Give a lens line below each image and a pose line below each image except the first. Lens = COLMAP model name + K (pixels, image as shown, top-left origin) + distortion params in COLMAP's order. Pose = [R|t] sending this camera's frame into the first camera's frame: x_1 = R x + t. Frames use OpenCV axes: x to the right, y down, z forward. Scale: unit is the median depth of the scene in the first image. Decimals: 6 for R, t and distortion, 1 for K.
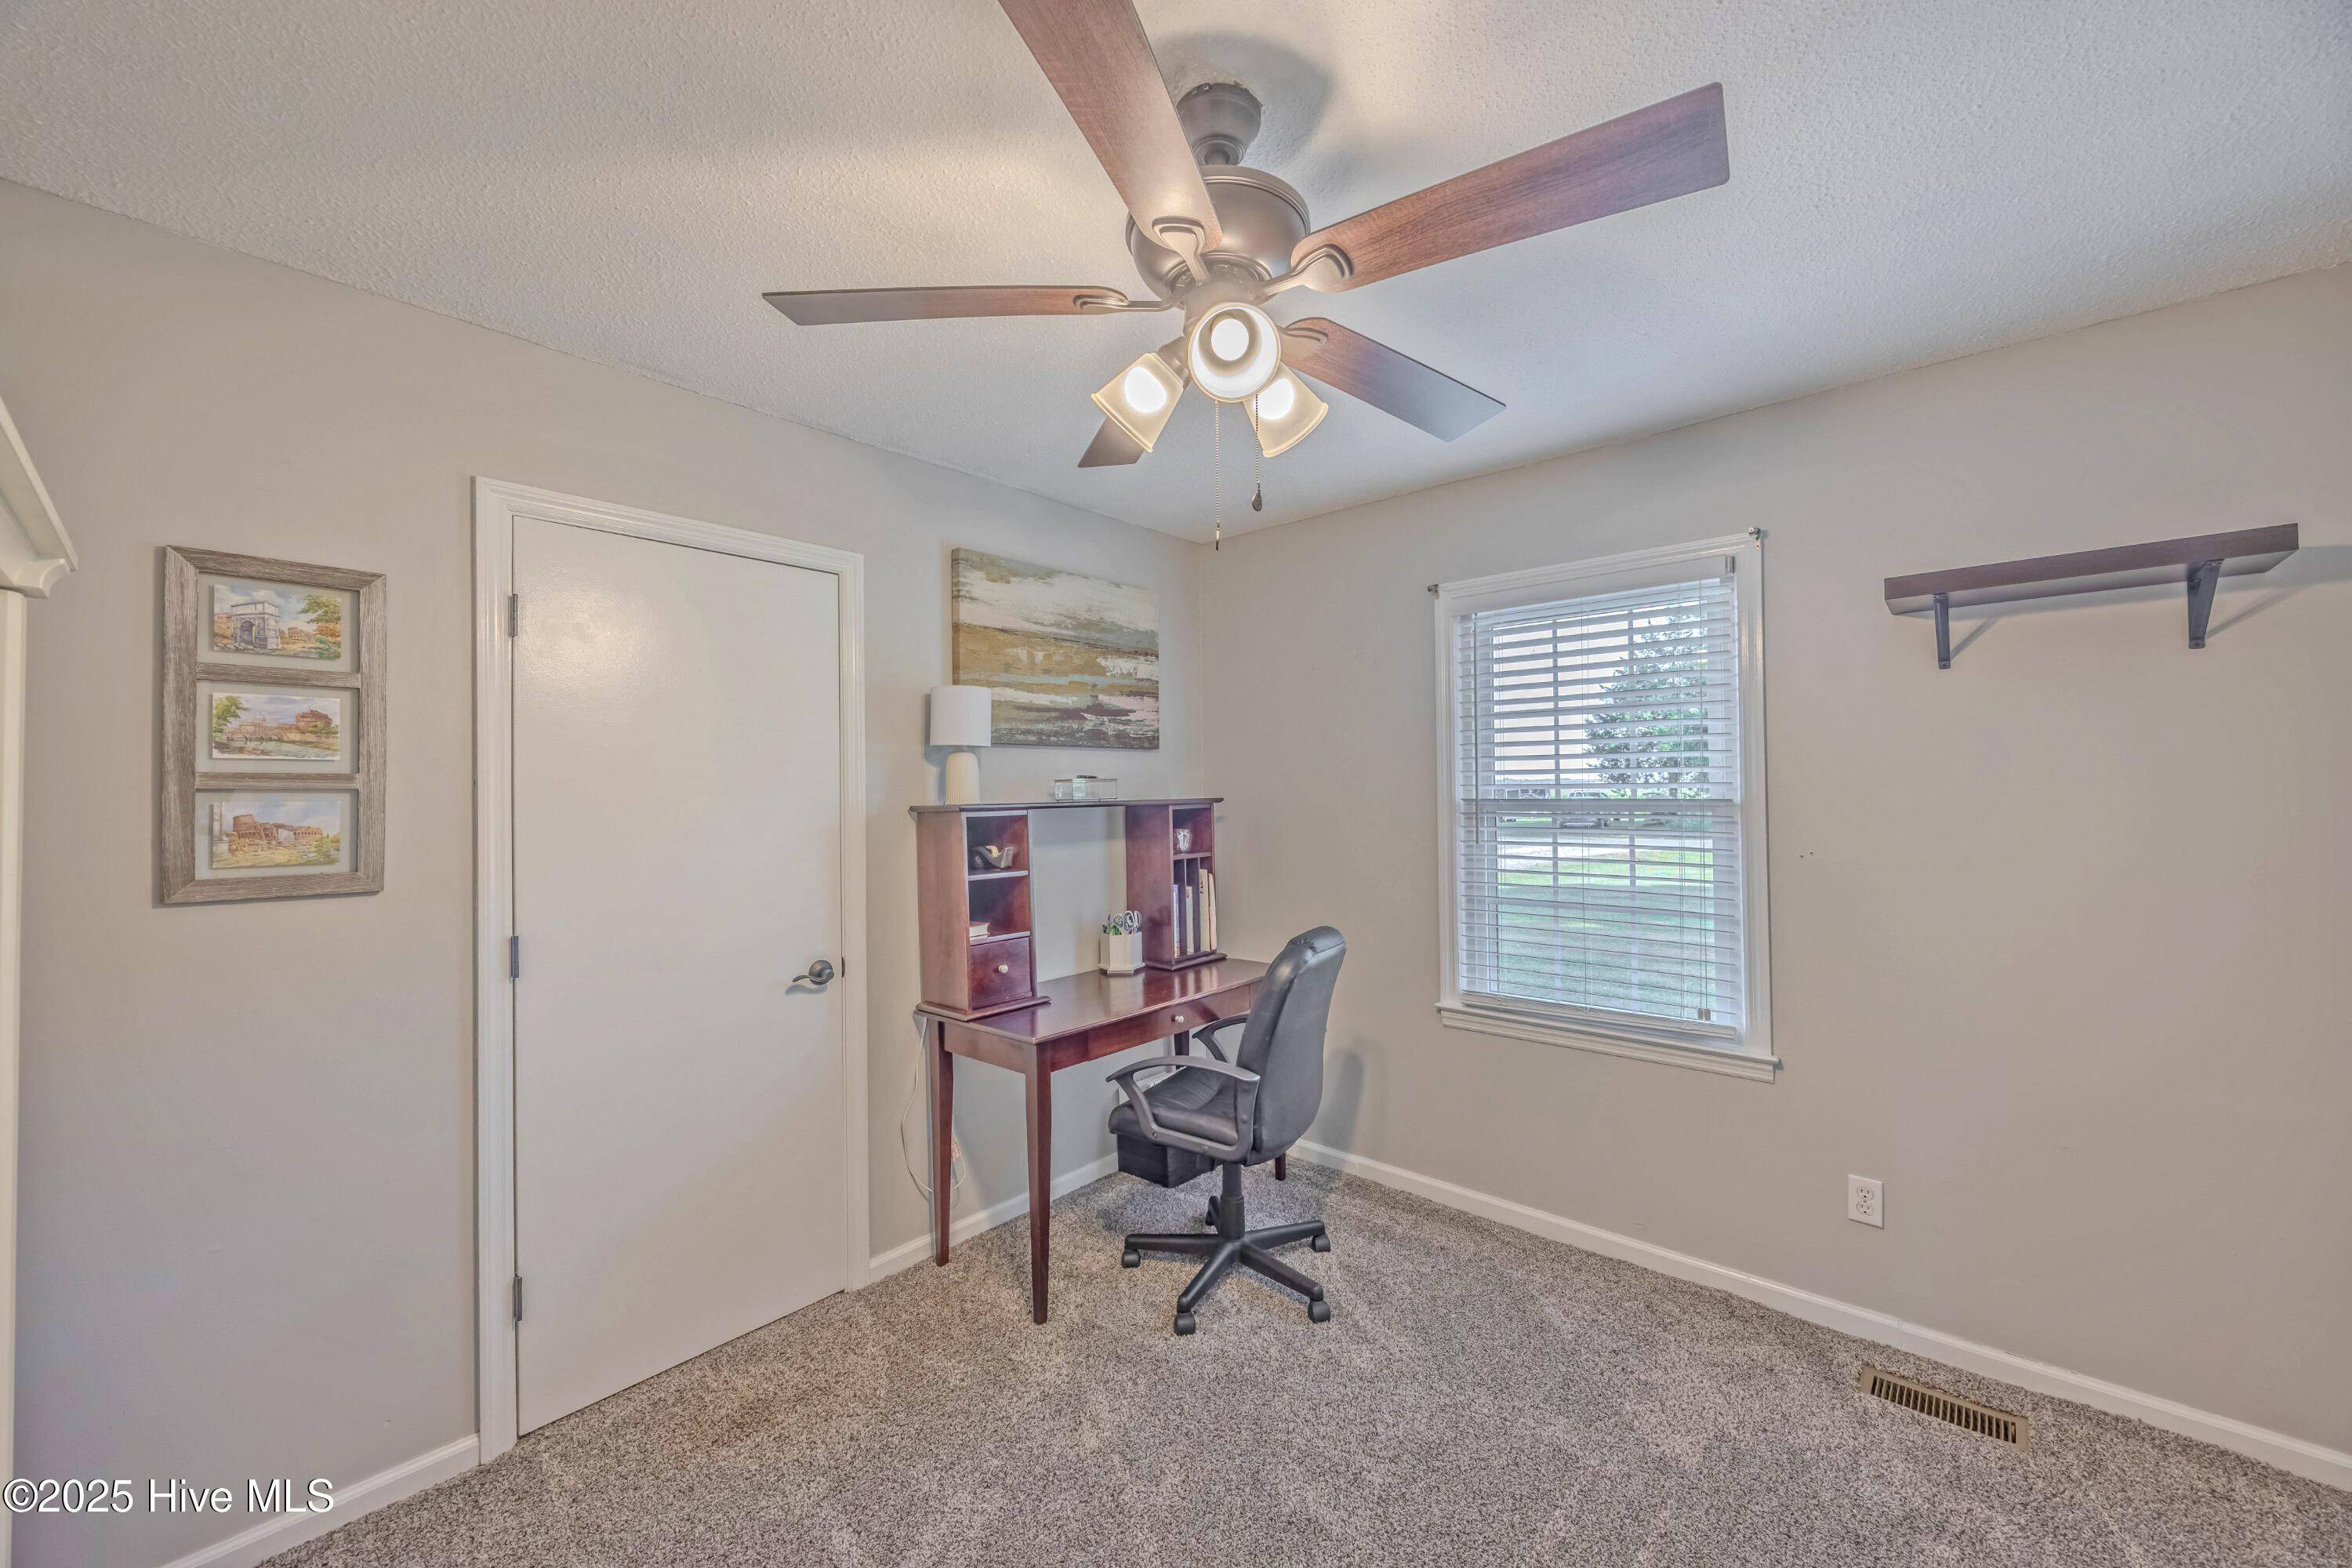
lens RADIAL K [[887.1, 0, 1180.7], [0, 887.1, 784.7], [0, 0, 1]] dist [-0.001347, -0.000063]
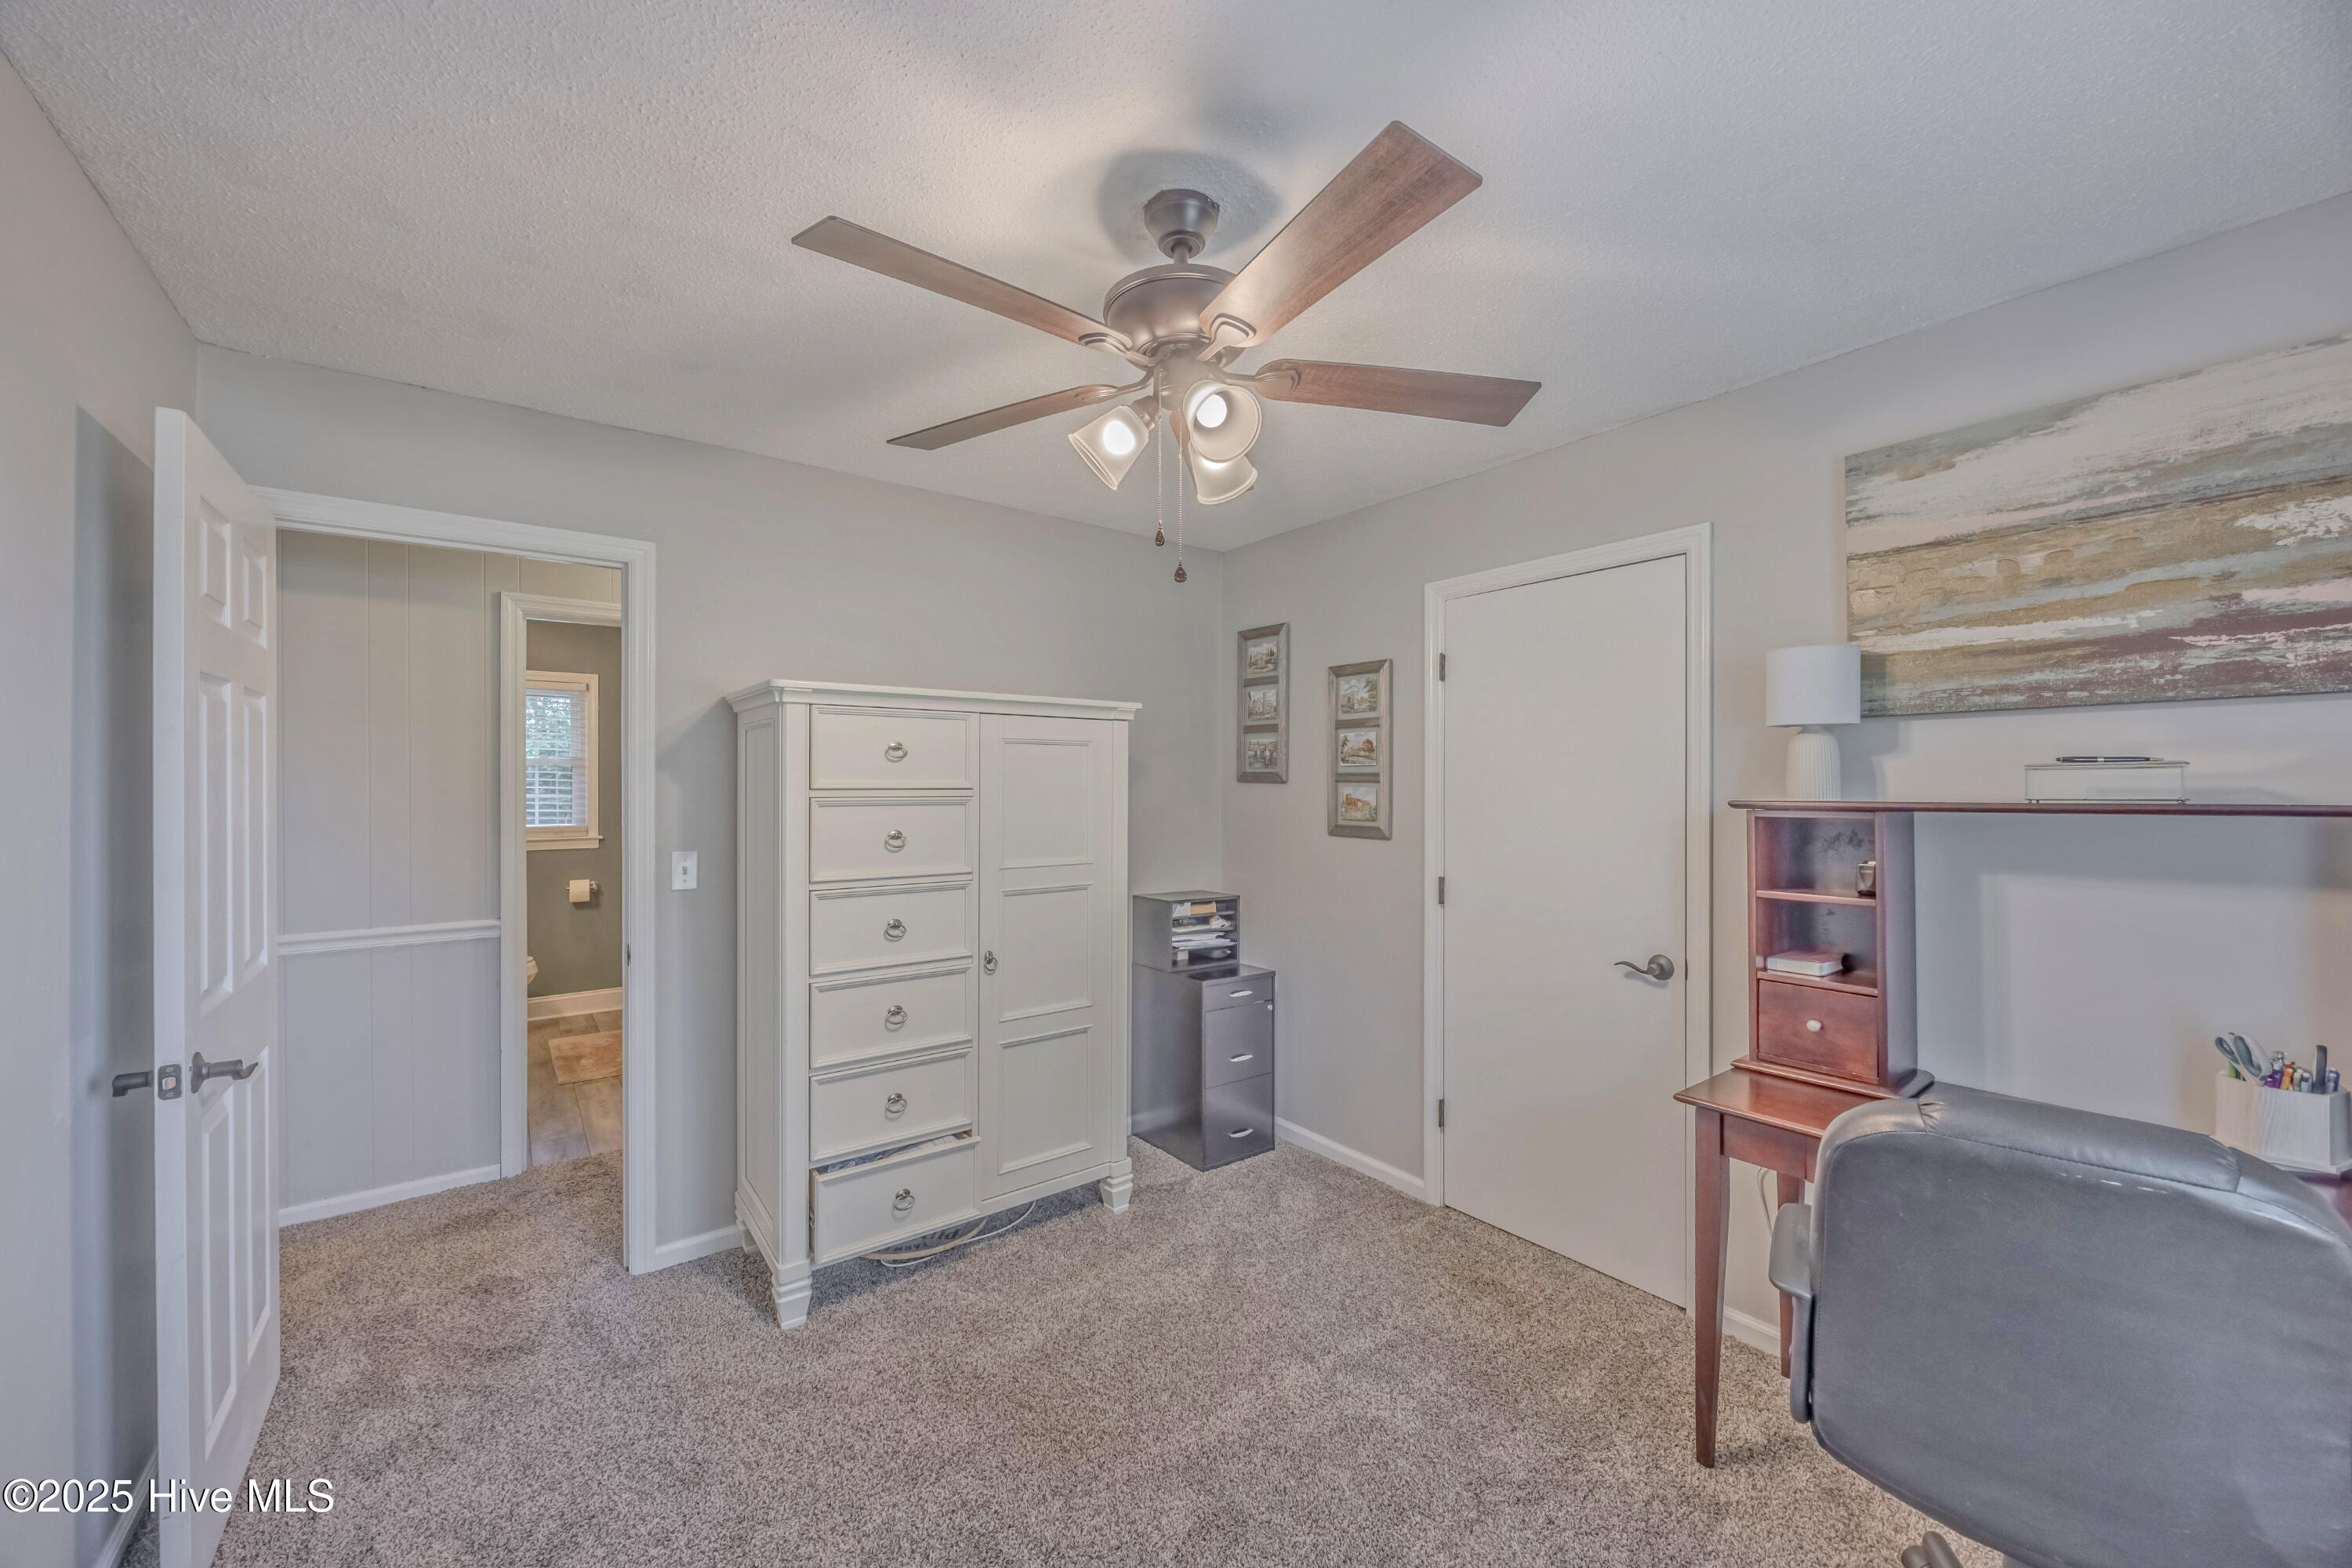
lens RADIAL K [[887.1, 0, 1179.6], [0, 887.1, 787.7], [0, 0, 1]] dist [-0.001347, -0.000063]
pose [[-0.183648, 0.013096, -0.982905, 0.564421], [0.009764, 0.999886, 0.011498, -0.003670], [0.982944, -0.007486, -0.183755, 0.566062]]
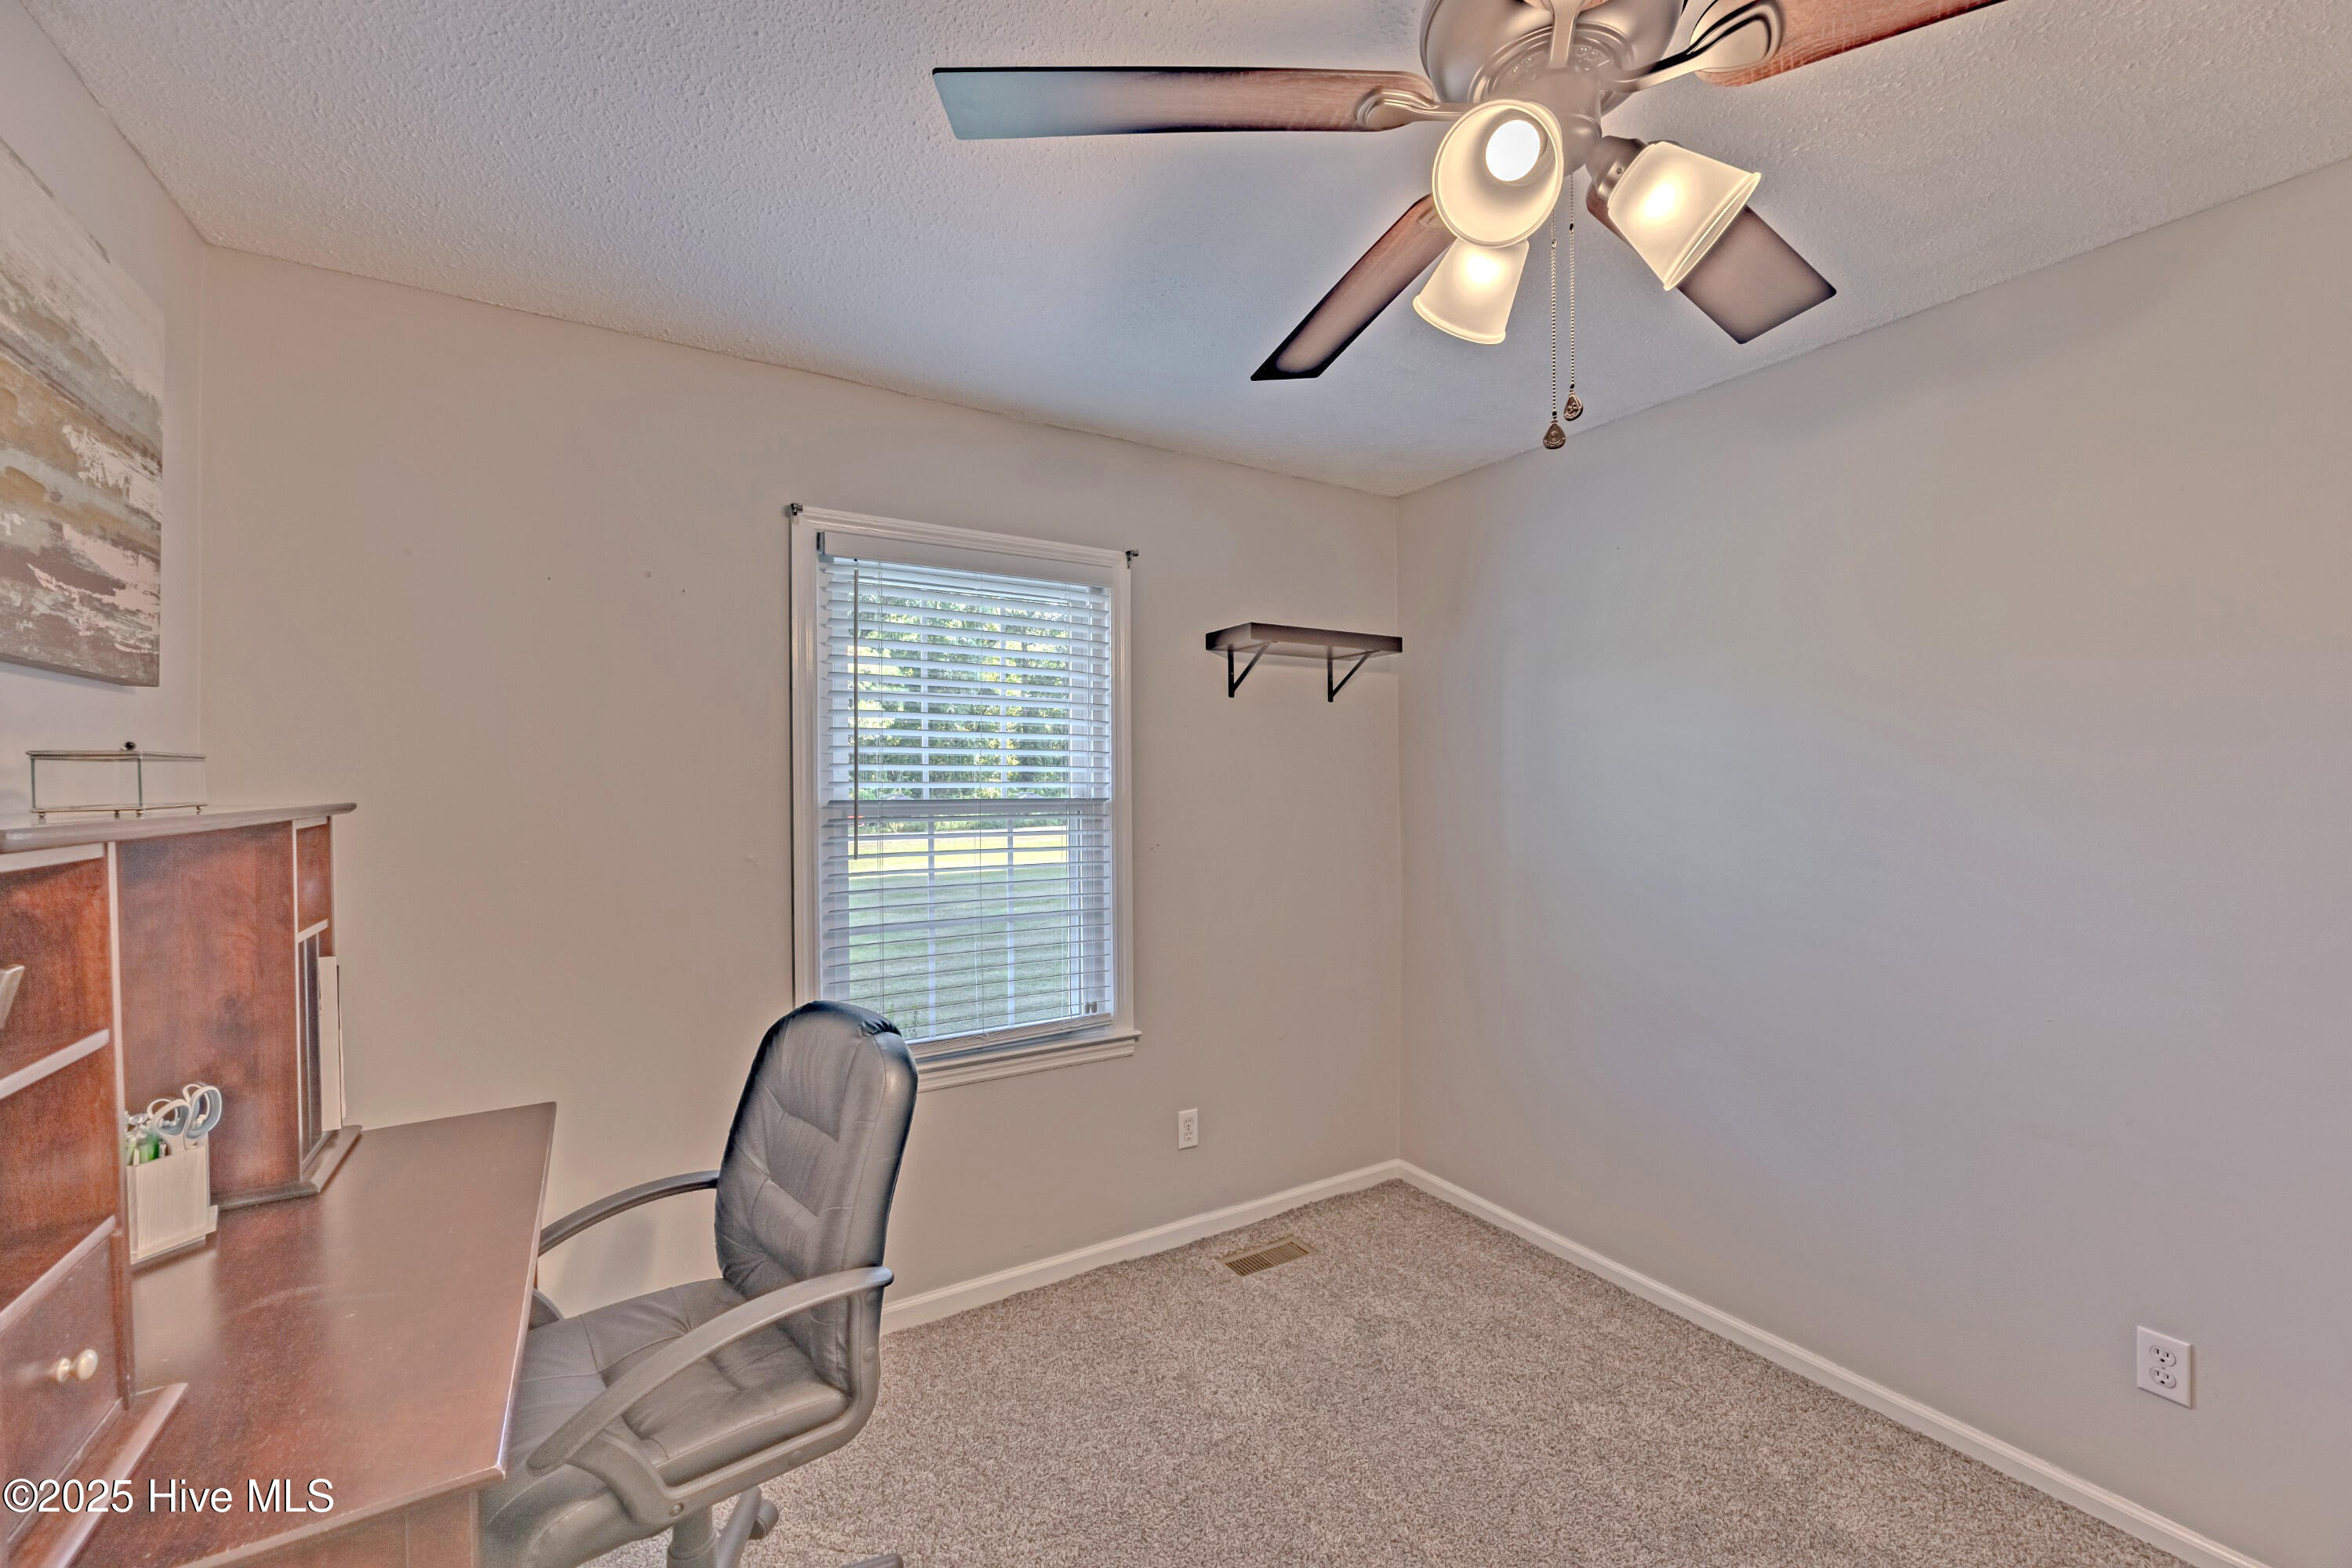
lens RADIAL K [[939.7, 0, 1178.0], [0, 939.7, 783.2], [0, 0, 1]] dist [-0.011654, 0.000194]
pose [[0.288456, 0.010479, 0.957436, -0.362026], [-0.006695, 0.999938, -0.008927, 0.006437], [-0.957470, -0.003835, 0.288508, 0.502246]]
